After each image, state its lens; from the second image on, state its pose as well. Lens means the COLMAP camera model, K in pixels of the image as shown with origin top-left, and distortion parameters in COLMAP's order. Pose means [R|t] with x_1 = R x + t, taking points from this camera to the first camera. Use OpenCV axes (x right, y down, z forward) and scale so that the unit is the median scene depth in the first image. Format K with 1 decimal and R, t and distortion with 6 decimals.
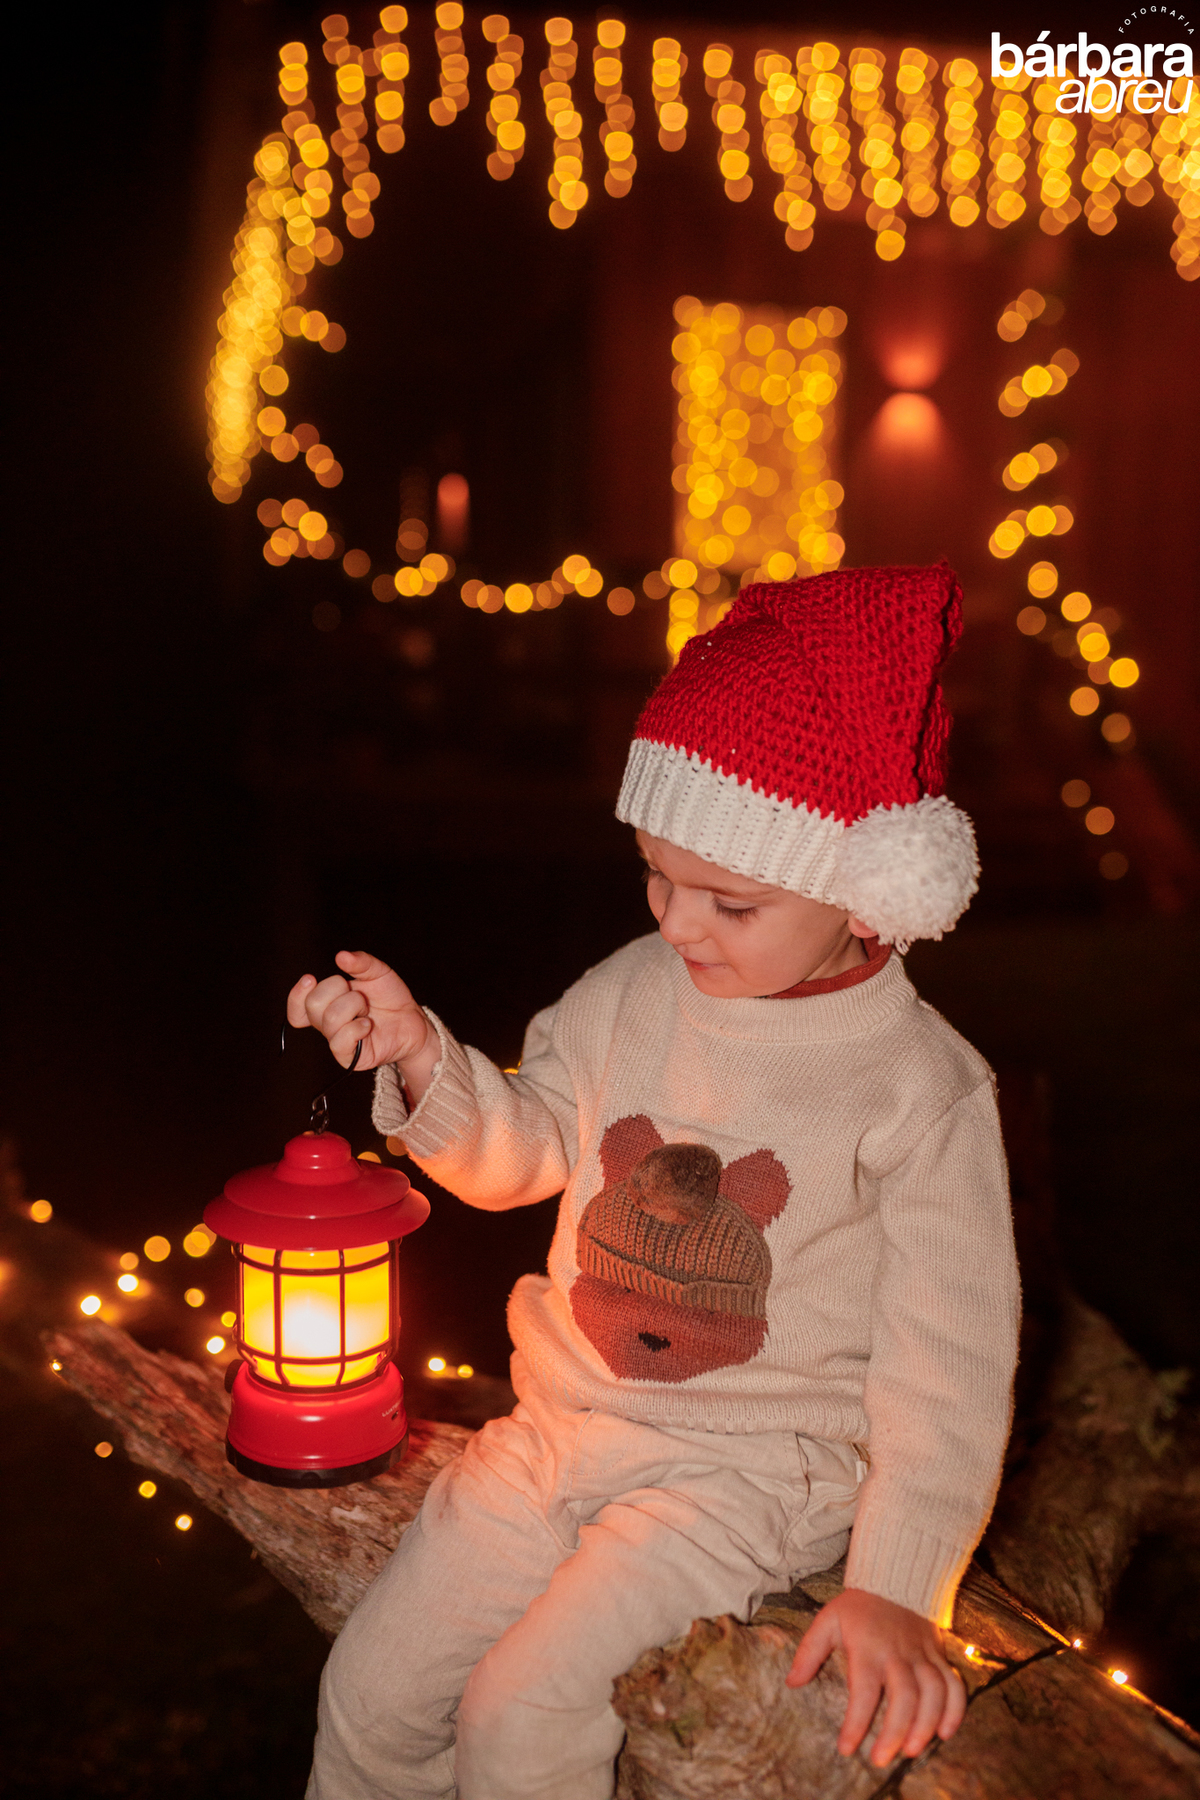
lens RADIAL K [[1754.9, 0, 652.6], [0, 1754.9, 907.5], [0, 0, 1]] dist [-0.042552, -0.004016]
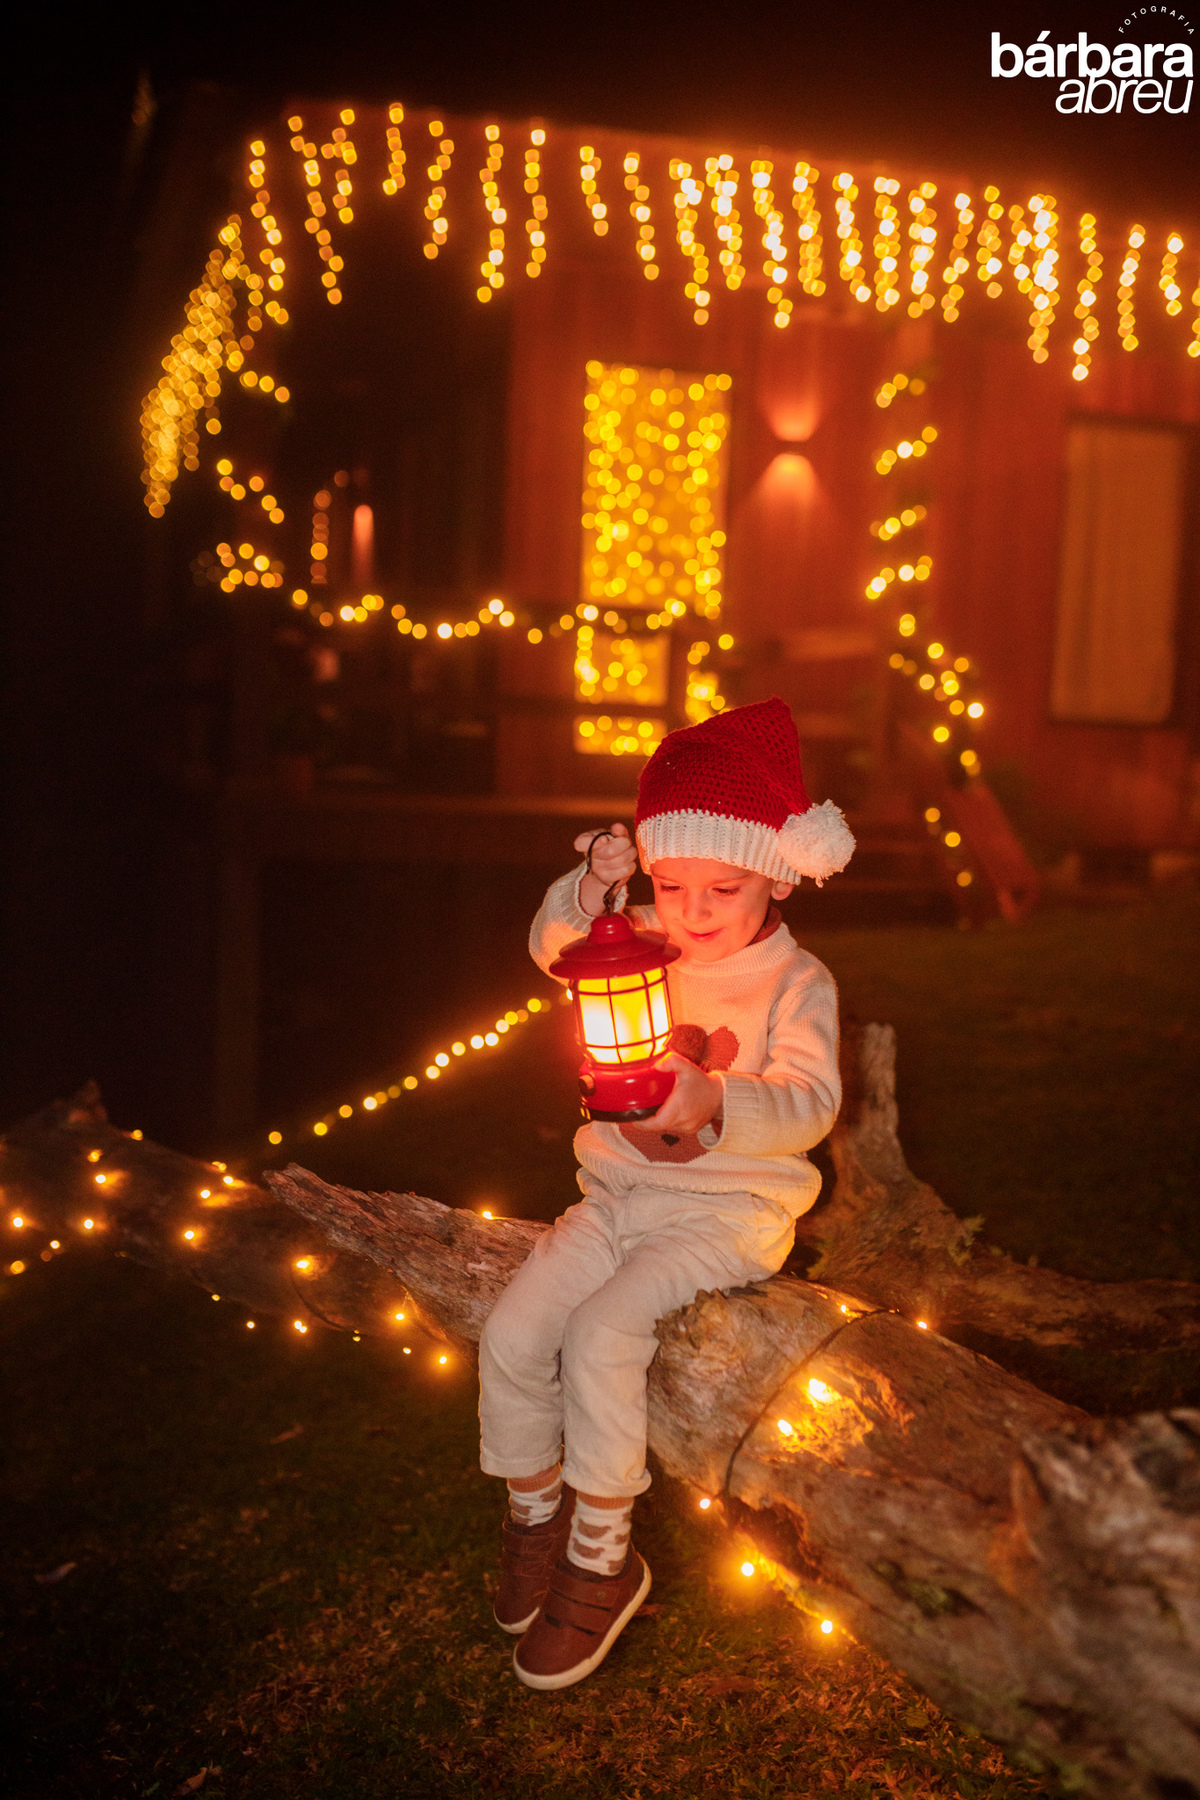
lens RADIAL K [[1754.9, 0, 652.6], [0, 1754.9, 907.5], [0, 0, 1]] dist [-0.042552, -0.004016]
pose [[0.997099, 0.015373, 0.074541, -0.025668], [-0.015272, 0.999882, -0.001931, 0.000303], [-0.074562, 0.000787, 0.997216, -0.130995]]
